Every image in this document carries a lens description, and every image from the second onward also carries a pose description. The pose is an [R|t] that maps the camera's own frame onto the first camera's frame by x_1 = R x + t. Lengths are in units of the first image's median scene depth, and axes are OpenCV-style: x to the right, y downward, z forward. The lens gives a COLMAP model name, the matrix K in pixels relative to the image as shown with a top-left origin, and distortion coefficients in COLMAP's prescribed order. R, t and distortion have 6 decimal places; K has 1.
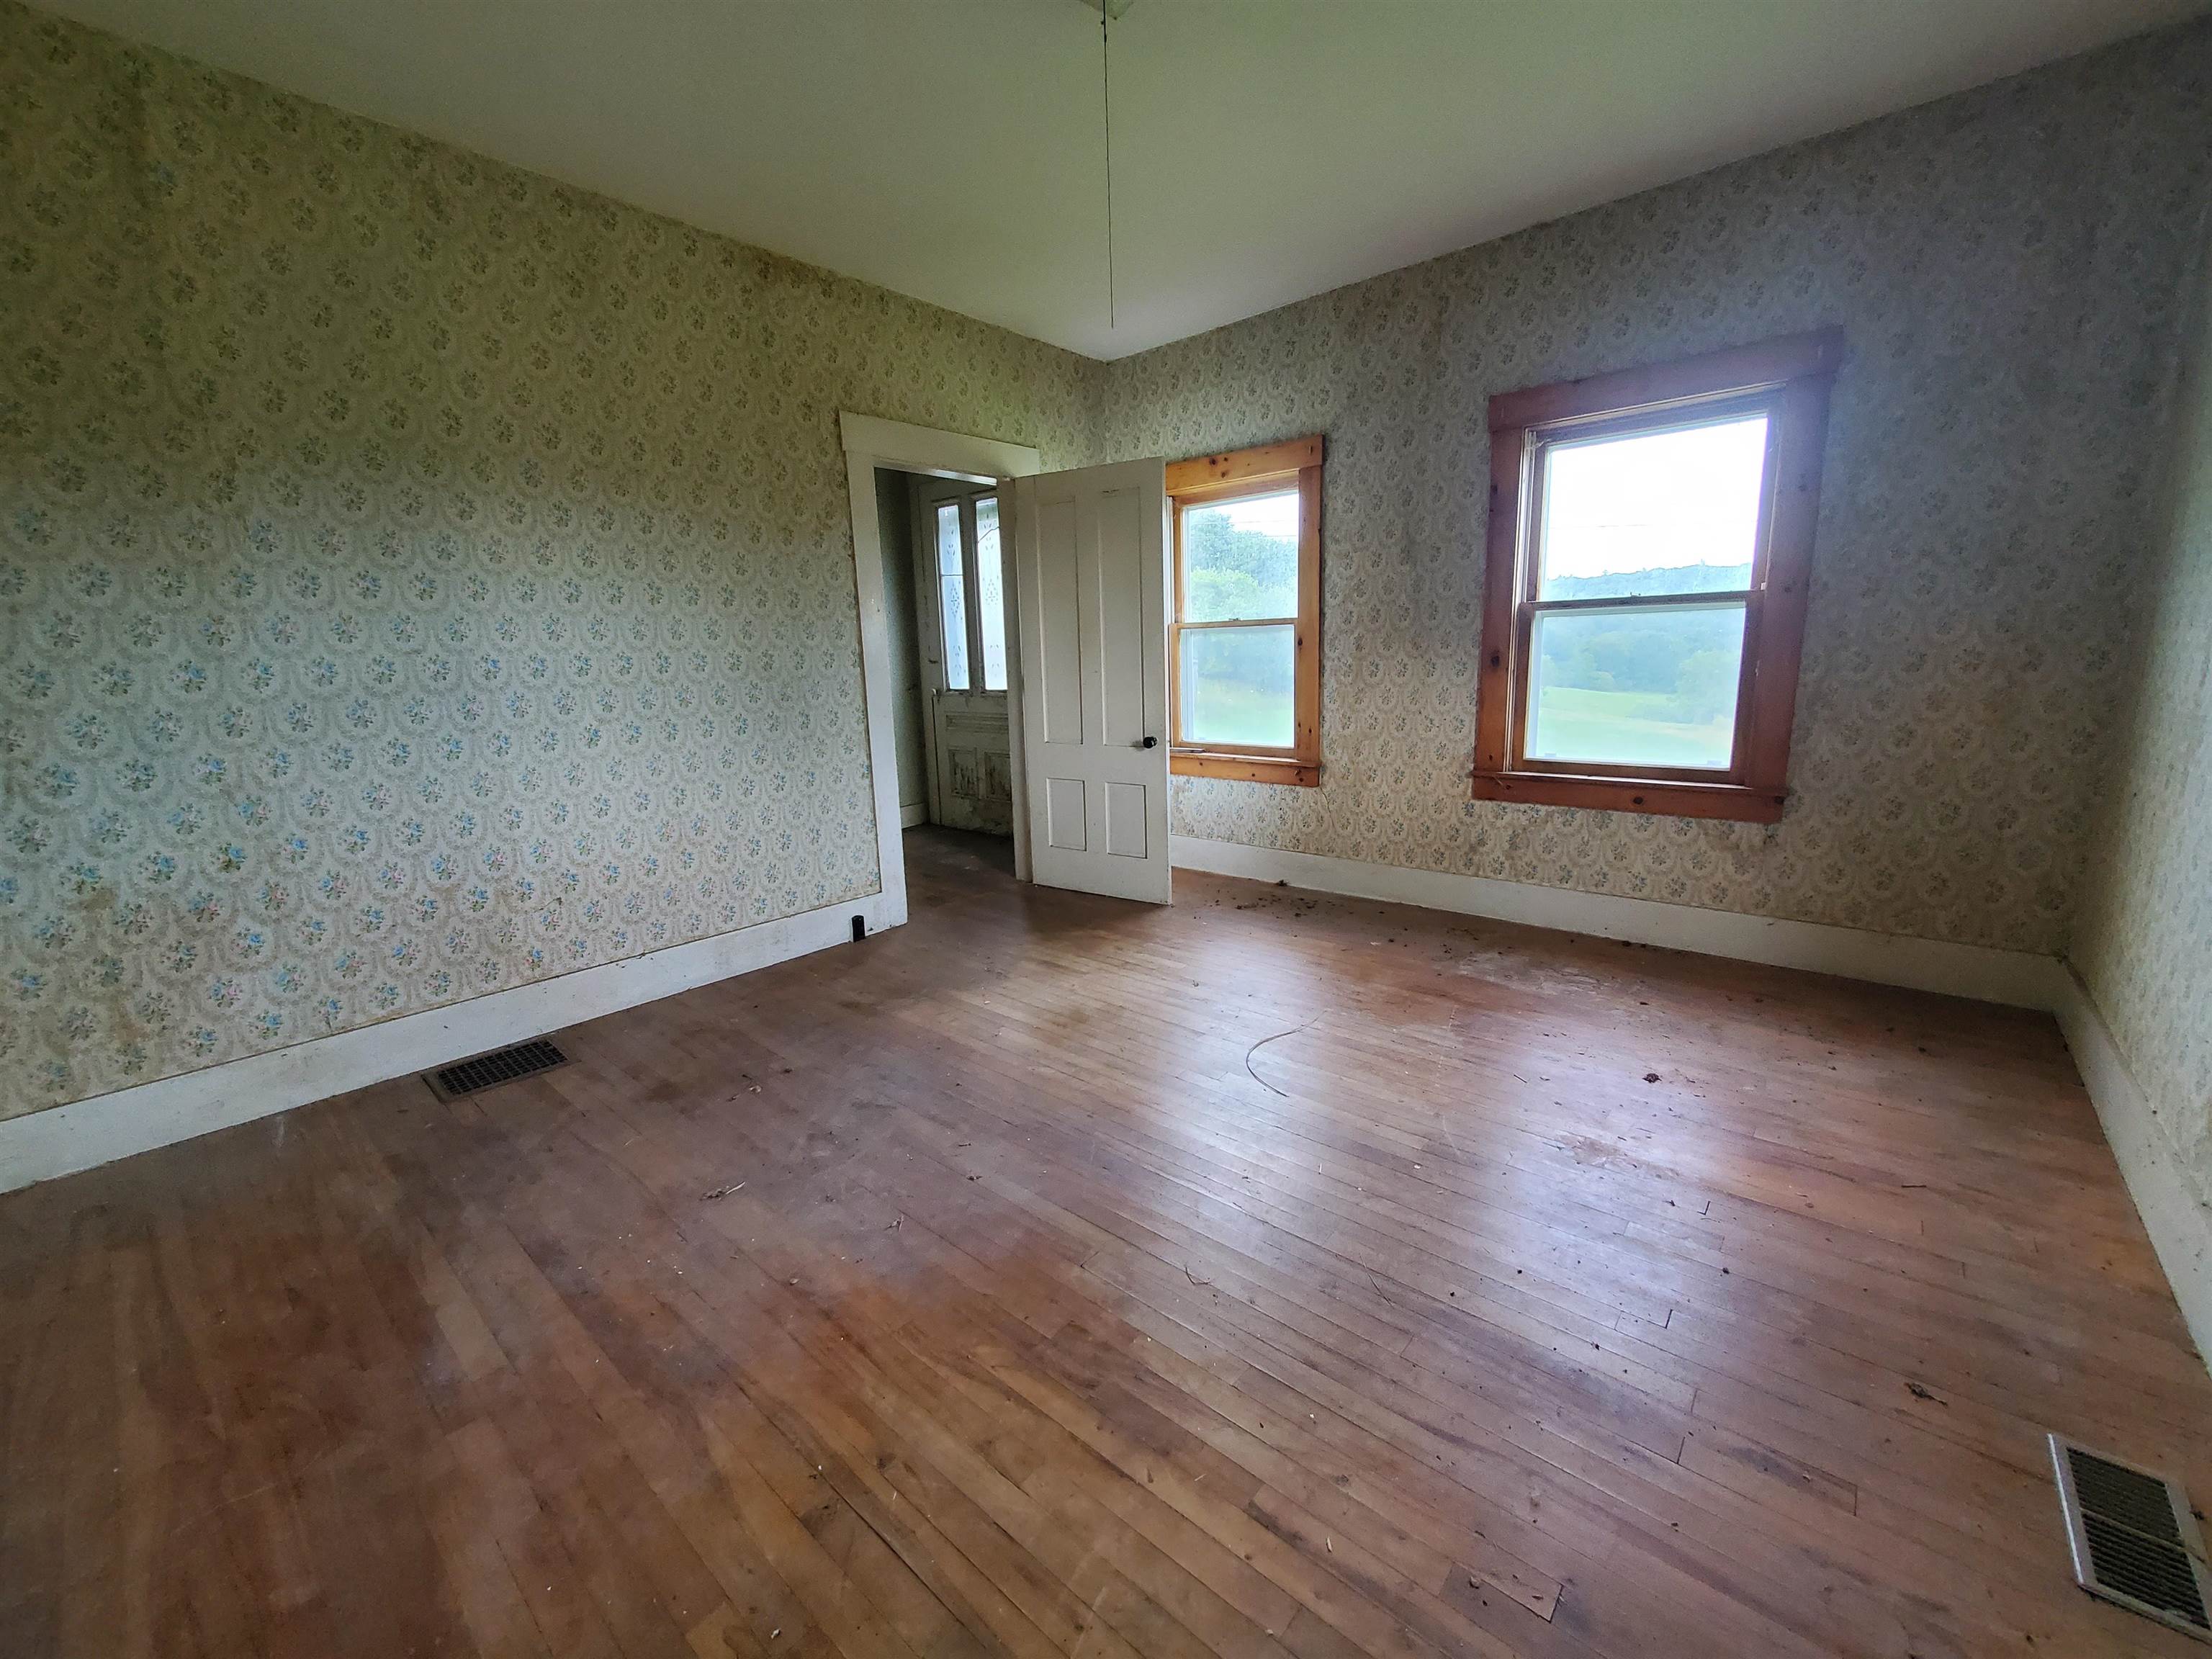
lens RADIAL K [[885.7, 0, 1123.8], [0, 885.7, 825.6], [0, 0, 1]] dist [-0.001067, -0.002102]
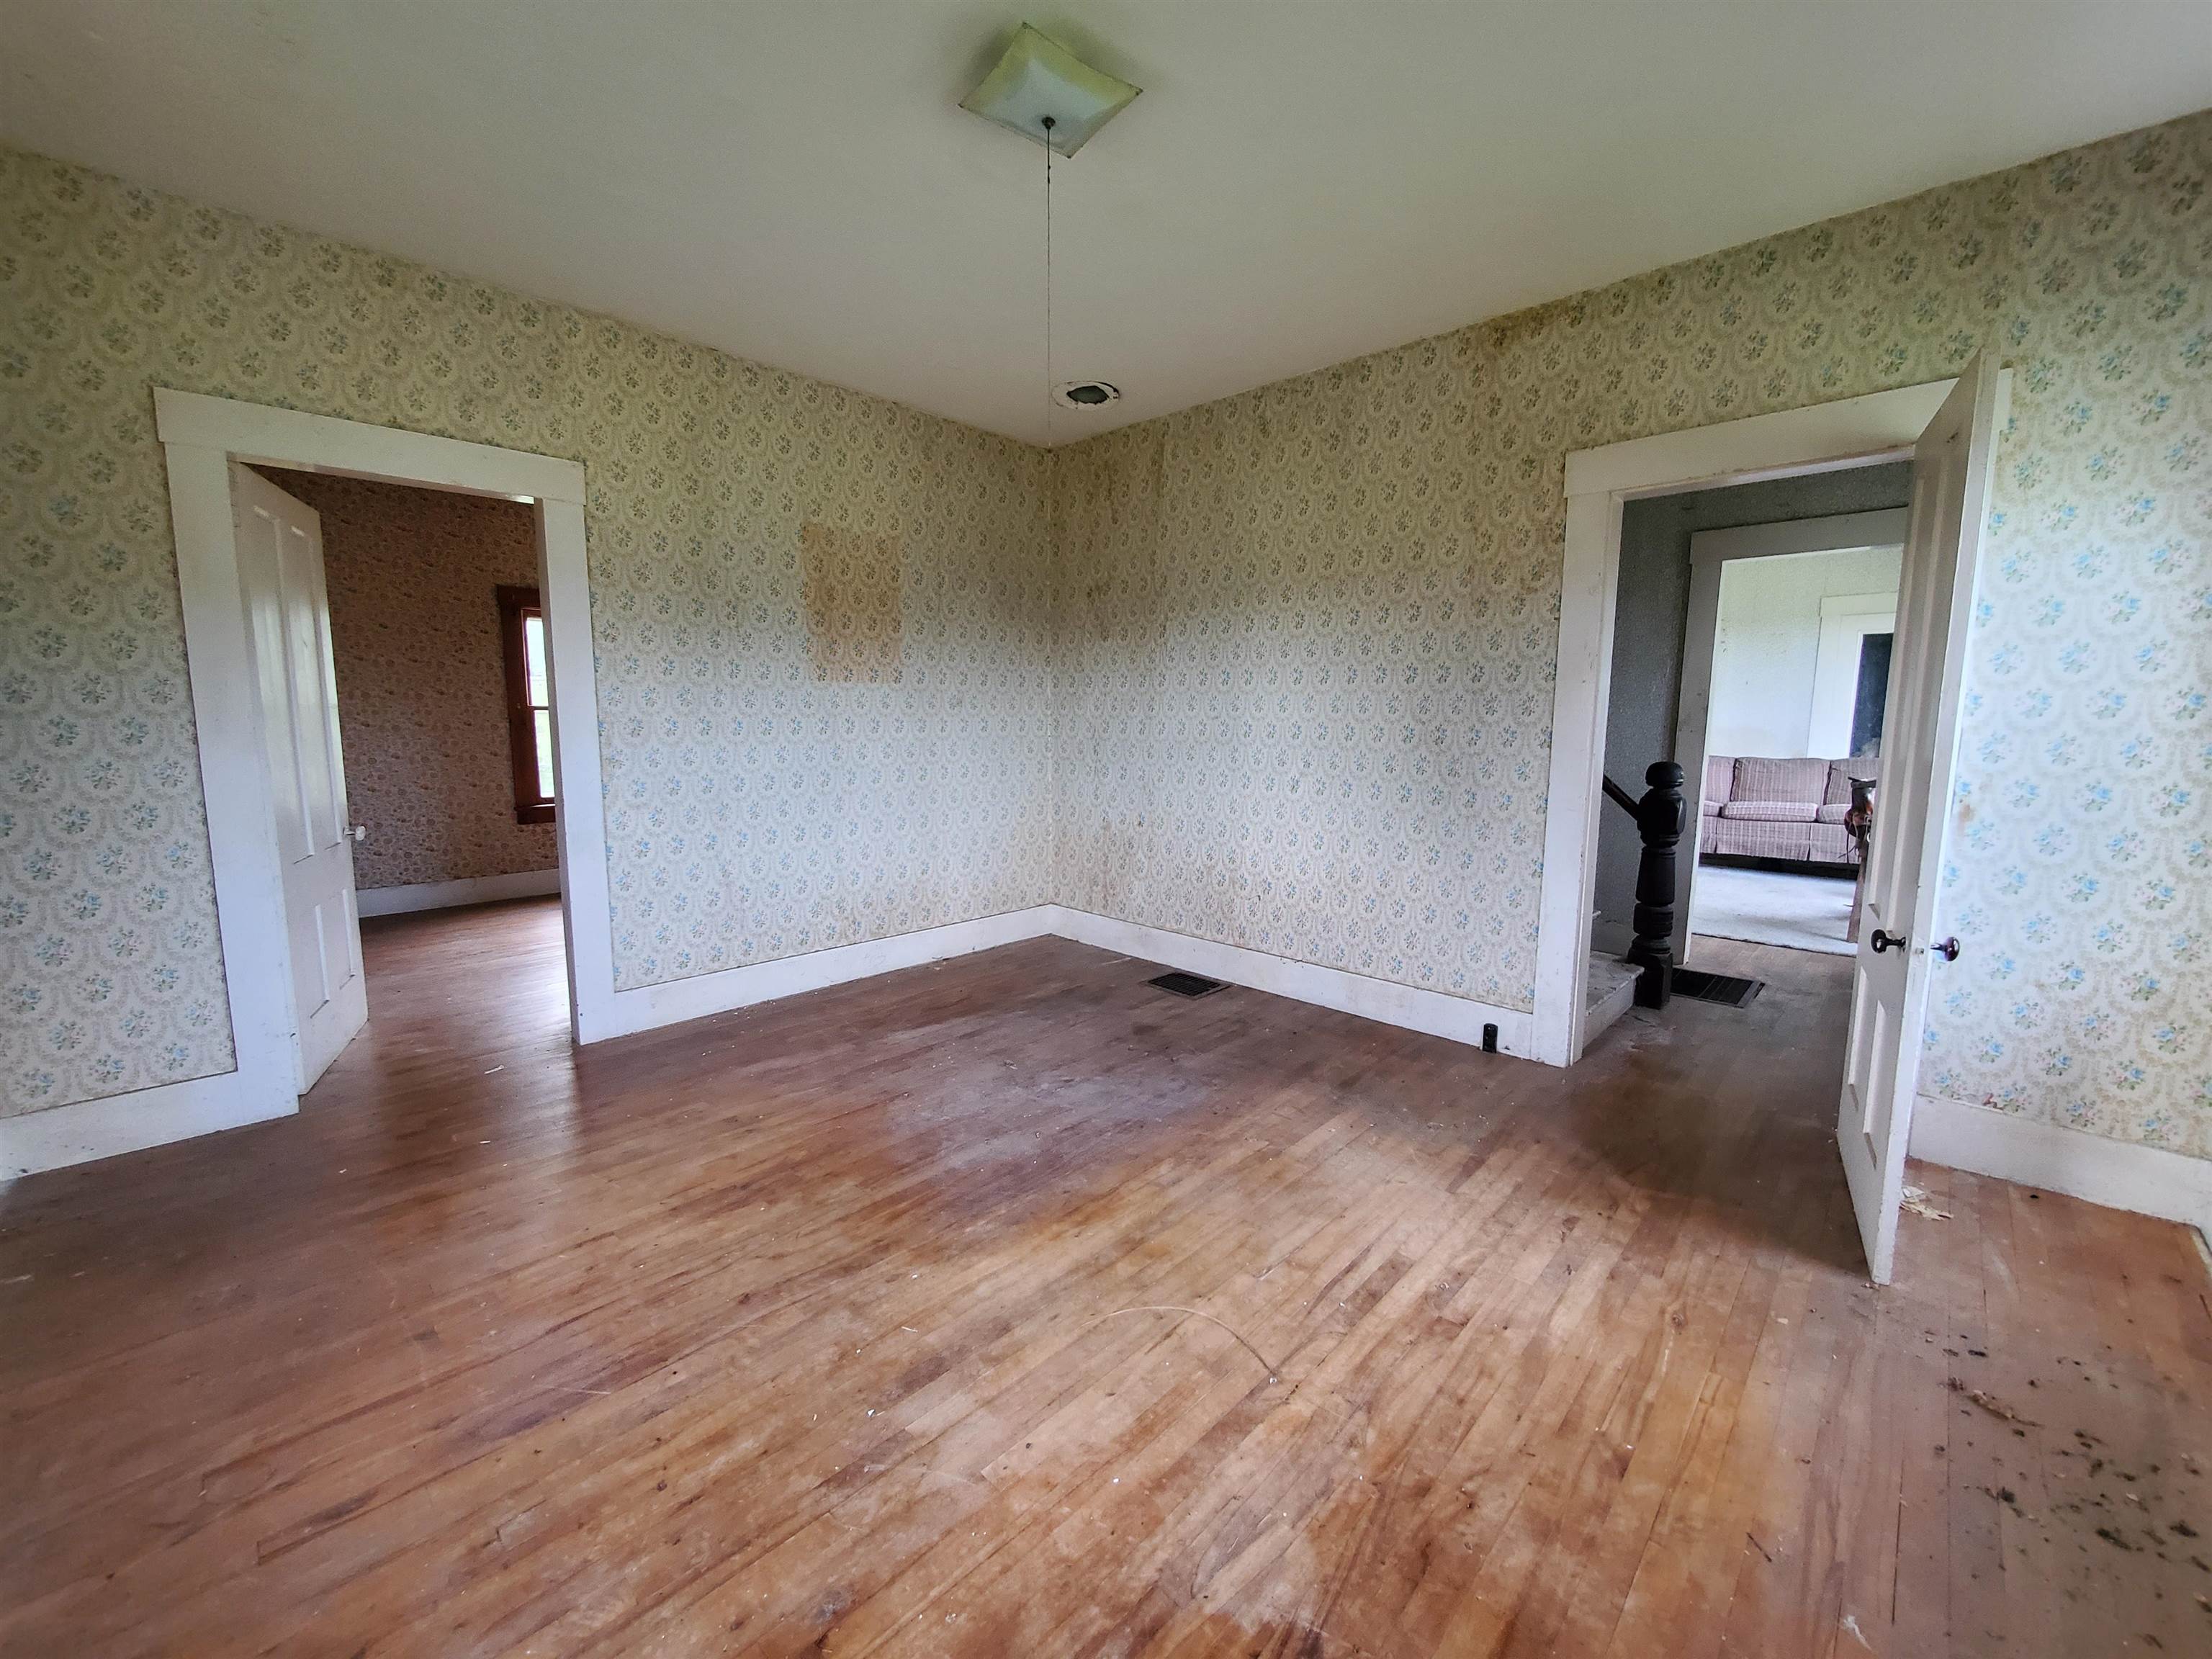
lens RADIAL K [[885.7, 0, 1123.8], [0, 885.7, 825.6], [0, 0, 1]] dist [-0.001067, -0.002102]
pose [[-0.056110, 0.157910, -0.985858, 0.714853], [-0.195972, 0.966464, 0.165957, -0.210268], [0.979003, 0.202512, -0.023282, 0.795041]]
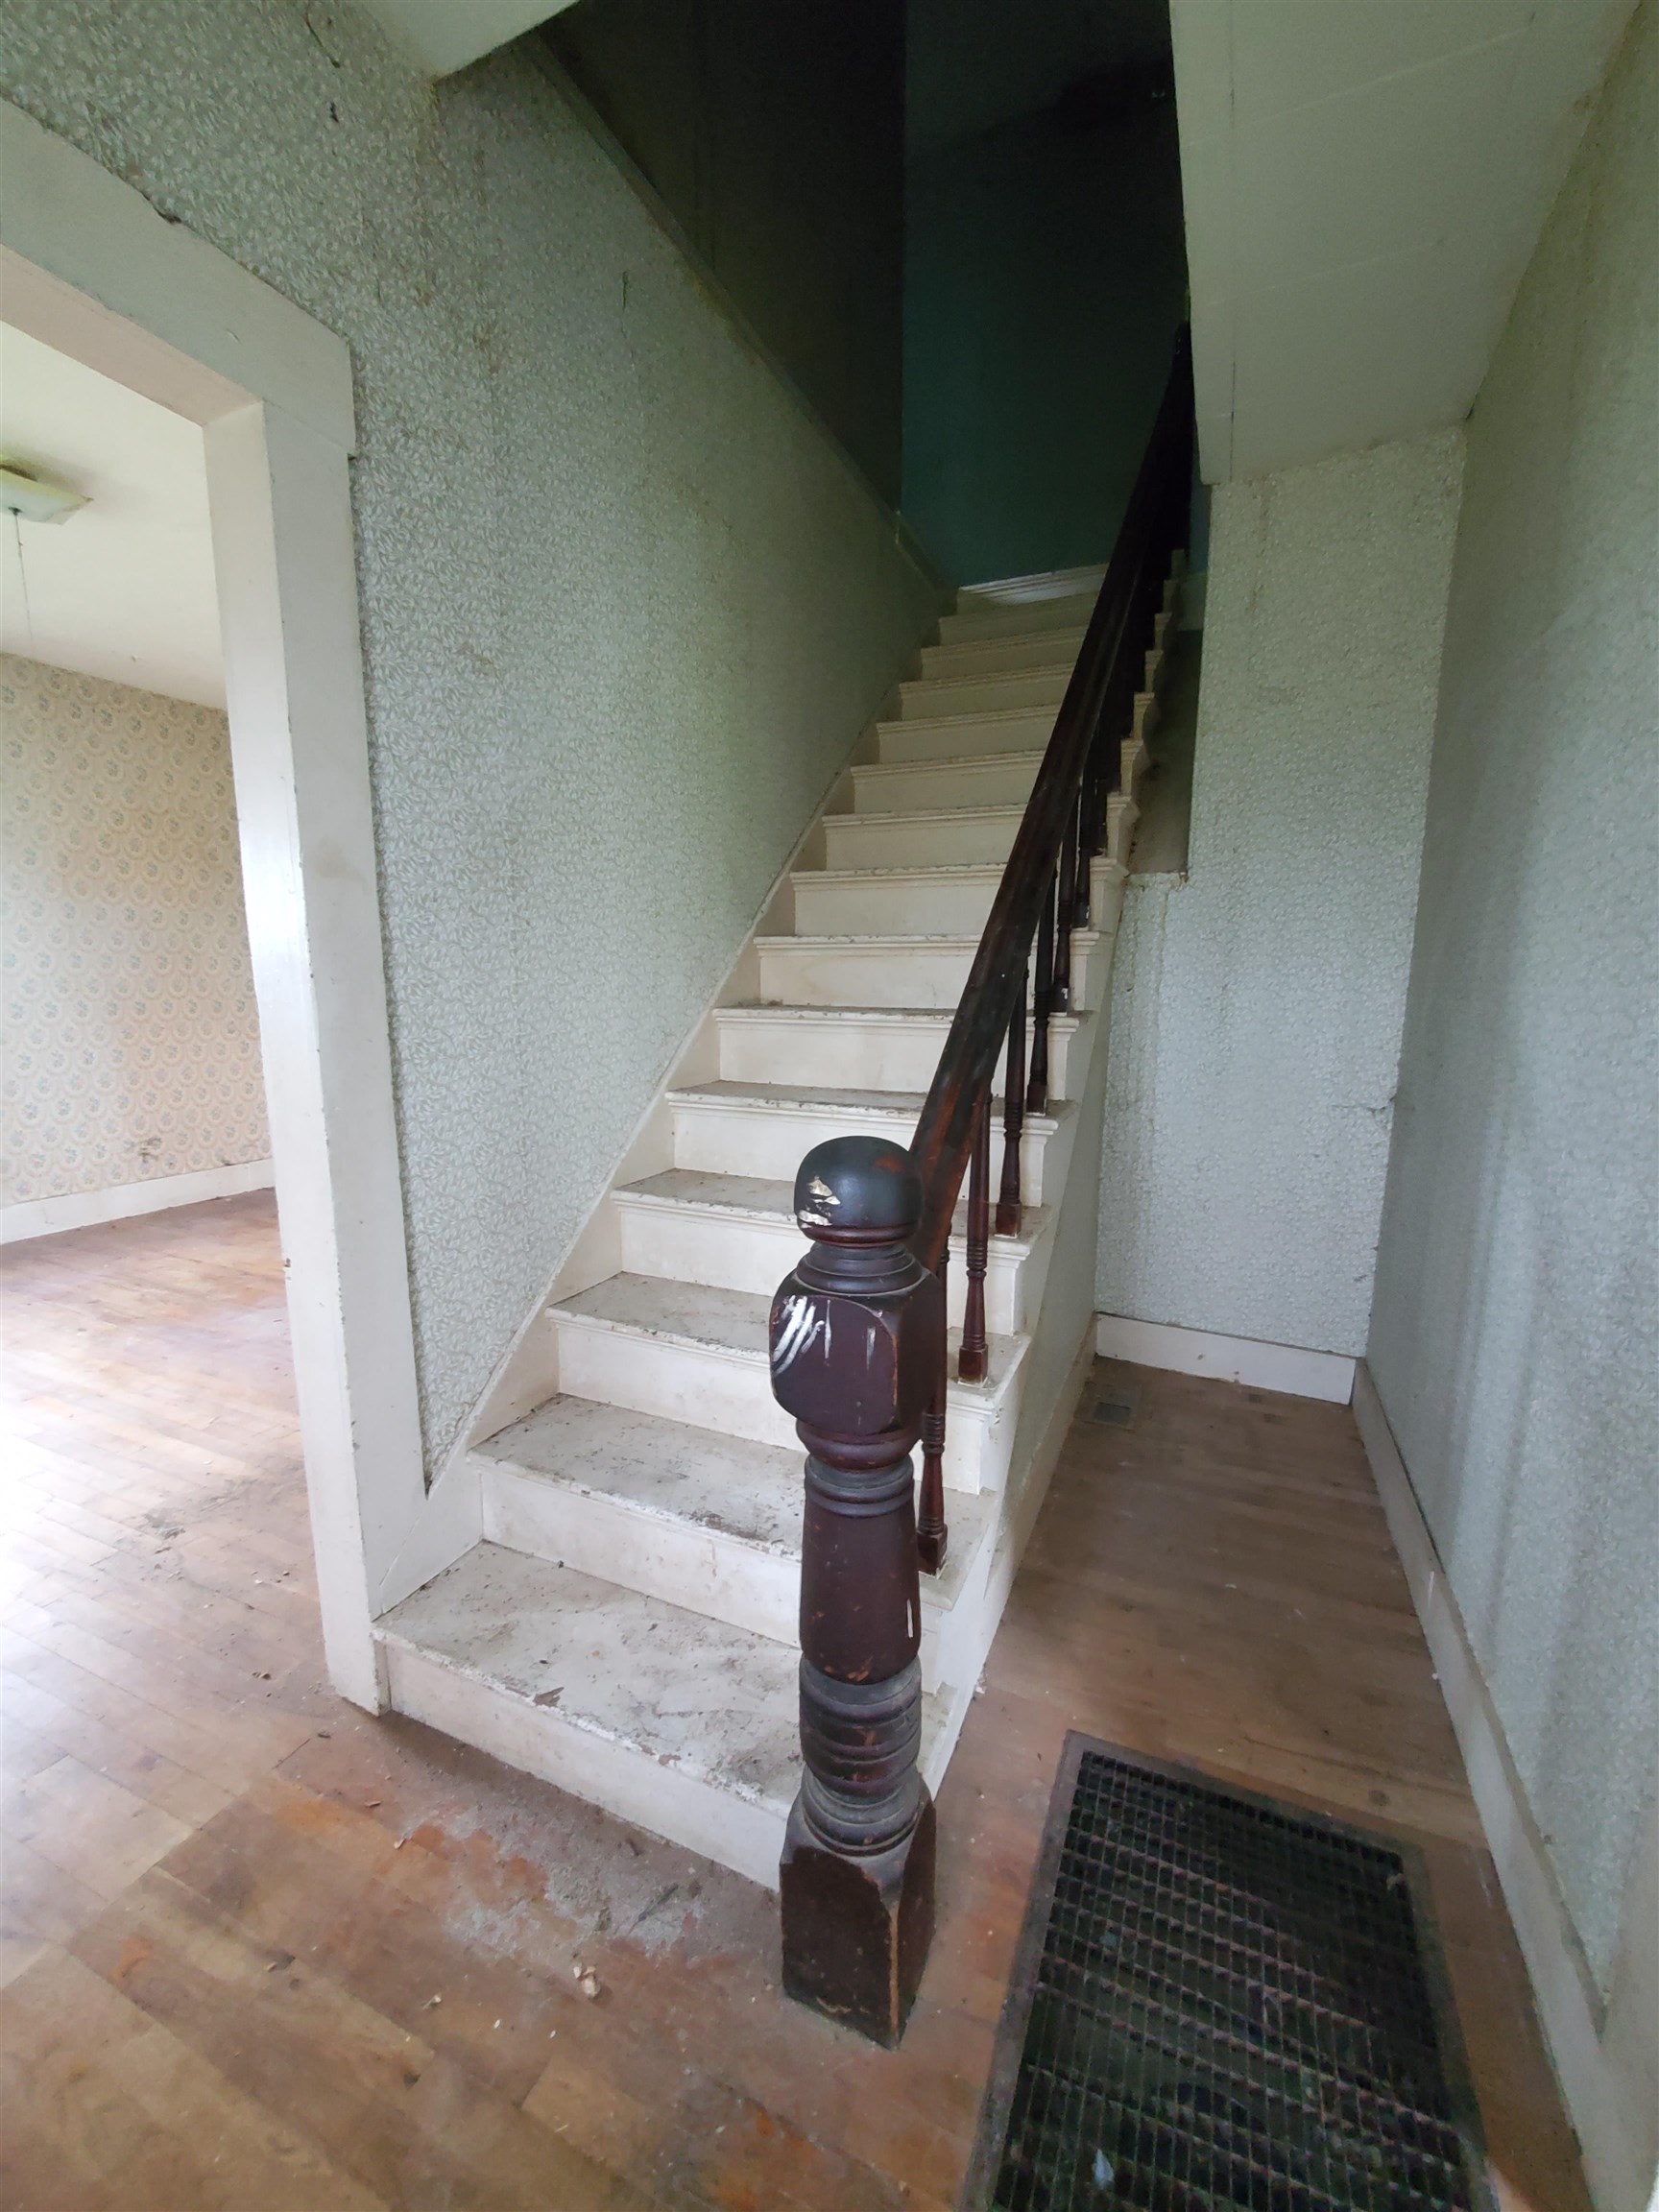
lens RADIAL K [[885.7, 0, 829.5], [0, 885.7, 1106.0], [0, 0, 1]] dist [-0.001067, -0.002102]
pose [[-0.958747, 0.070751, -0.275316, -0.470293], [-0.025397, 0.943338, 0.330859, -0.319516], [0.283125, 0.324202, -0.902626, 1.756296]]
